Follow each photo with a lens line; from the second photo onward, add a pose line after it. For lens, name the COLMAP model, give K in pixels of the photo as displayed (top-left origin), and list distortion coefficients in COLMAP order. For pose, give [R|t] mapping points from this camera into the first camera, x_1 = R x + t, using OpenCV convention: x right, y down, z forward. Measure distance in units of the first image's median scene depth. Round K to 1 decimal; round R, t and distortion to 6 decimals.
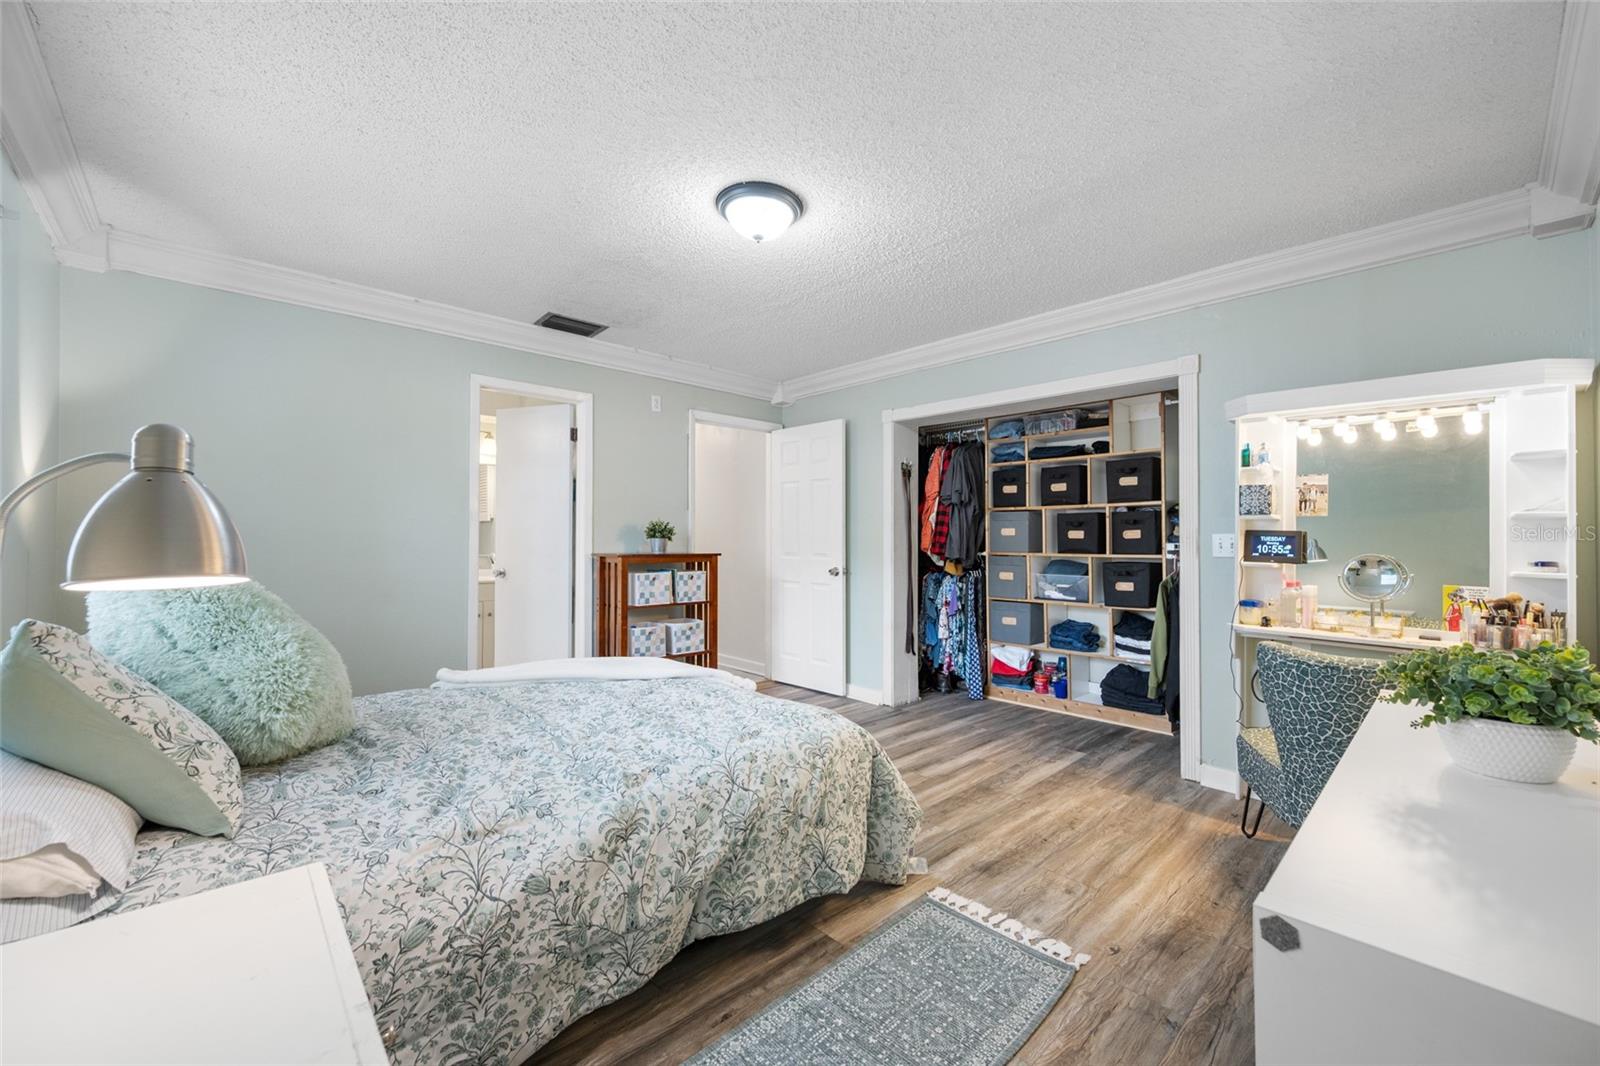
lens RADIAL K [[632.8, 0, 803.0], [0, 632.8, 530.8], [0, 0, 1]] dist [0.002920, 0.000142]
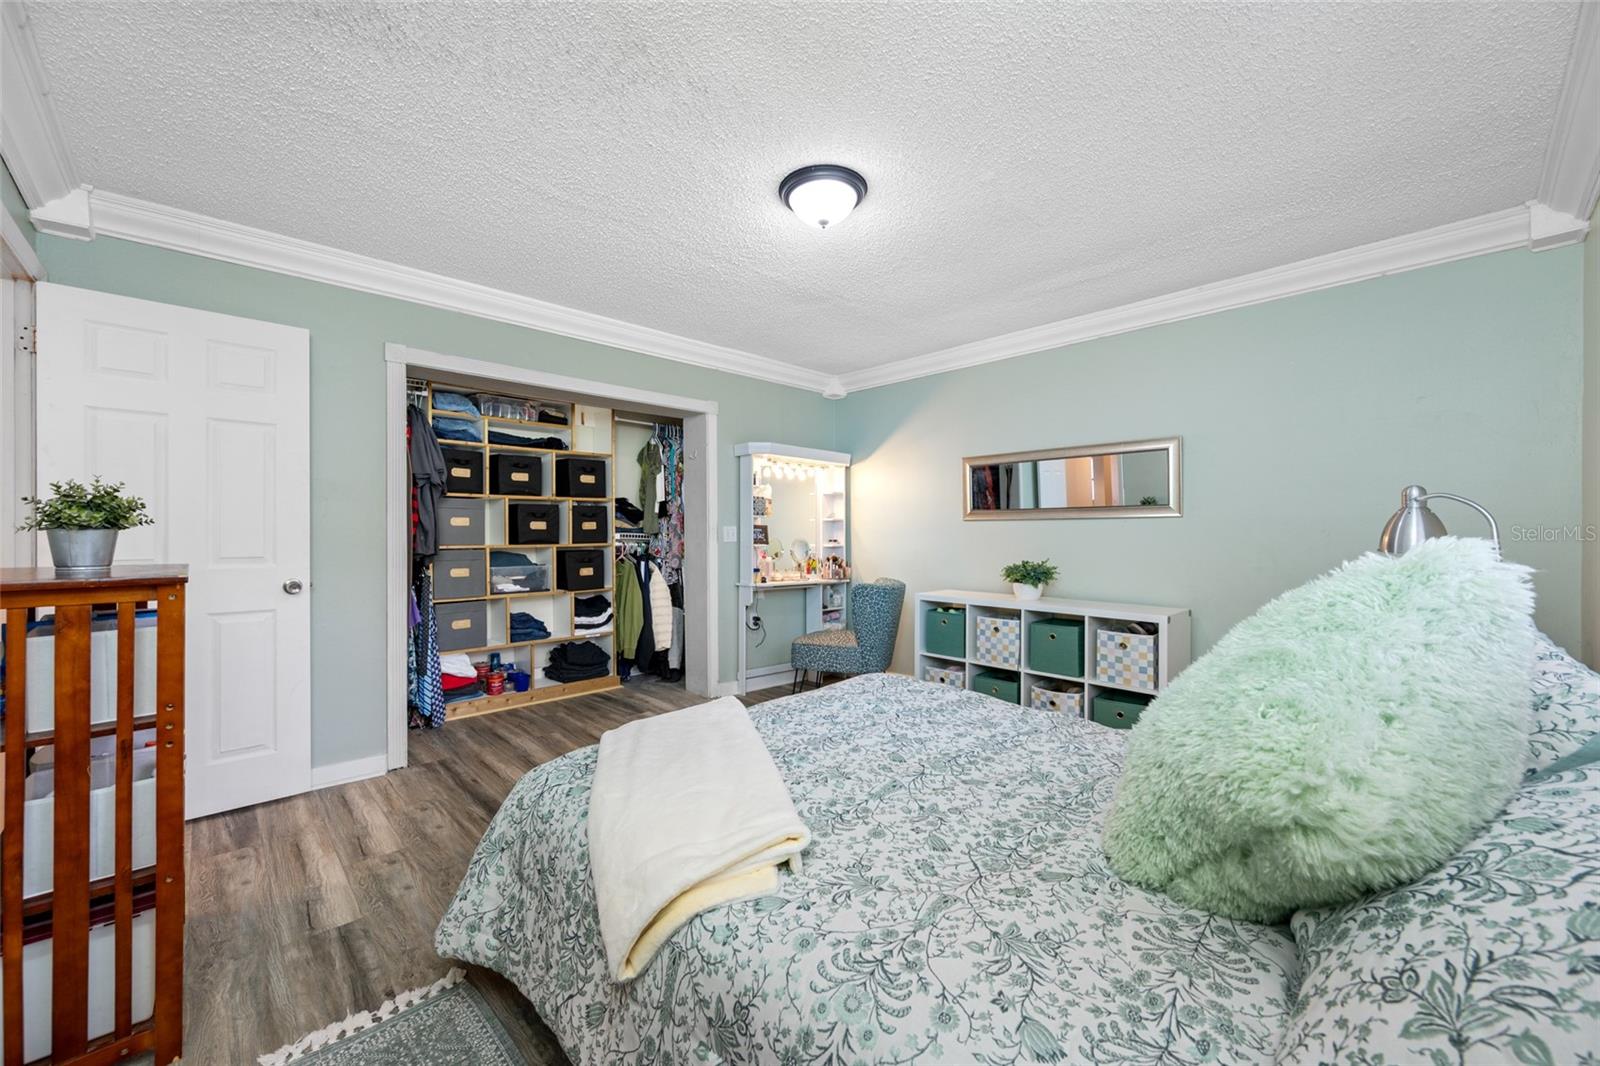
lens RADIAL K [[632.8, 0, 803.0], [0, 632.8, 530.8], [0, 0, 1]] dist [0.002920, 0.000142]
pose [[-0.003091, -0.004654, 0.999984, -0.630890], [-0.014278, 0.999887, 0.004609, 0.003734], [-0.999893, -0.014264, -0.003157, 0.620933]]
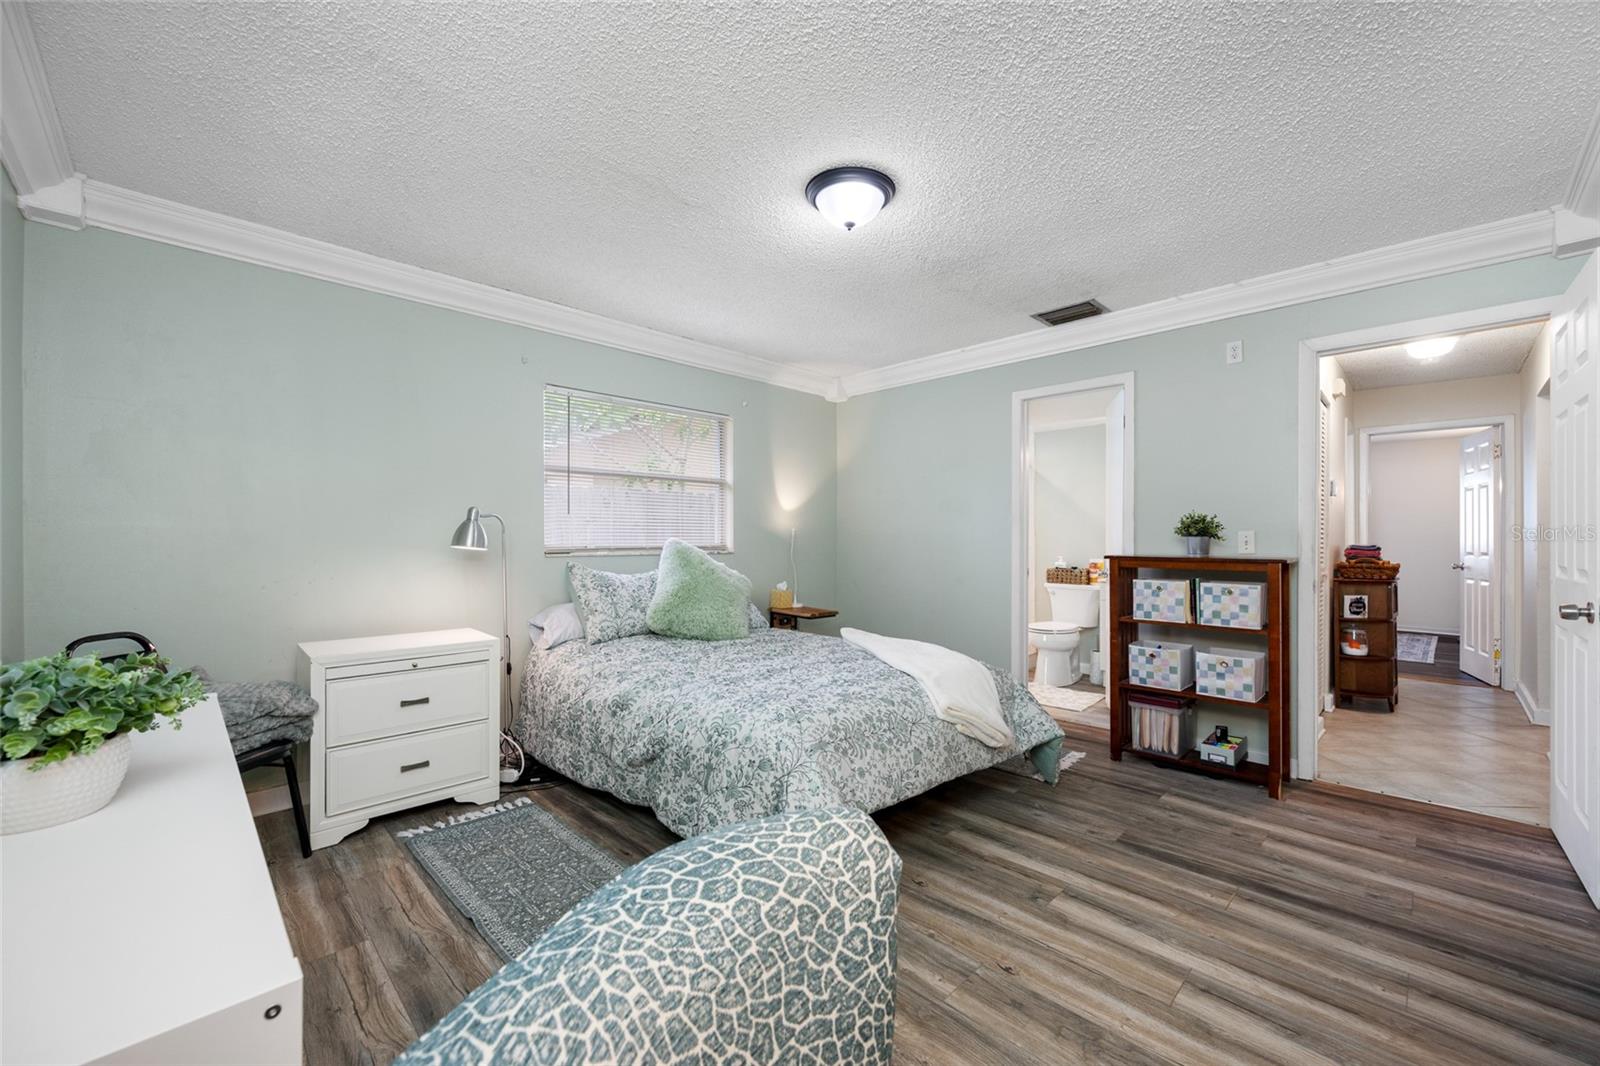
lens RADIAL K [[632.8, 0, 803.0], [0, 632.8, 530.8], [0, 0, 1]] dist [0.002920, 0.000142]
pose [[0.031316, -0.012700, -0.999429, 0.545648], [0.011982, 0.999852, -0.012330, 0.009175], [0.999438, -0.011589, 0.031464, 0.537035]]
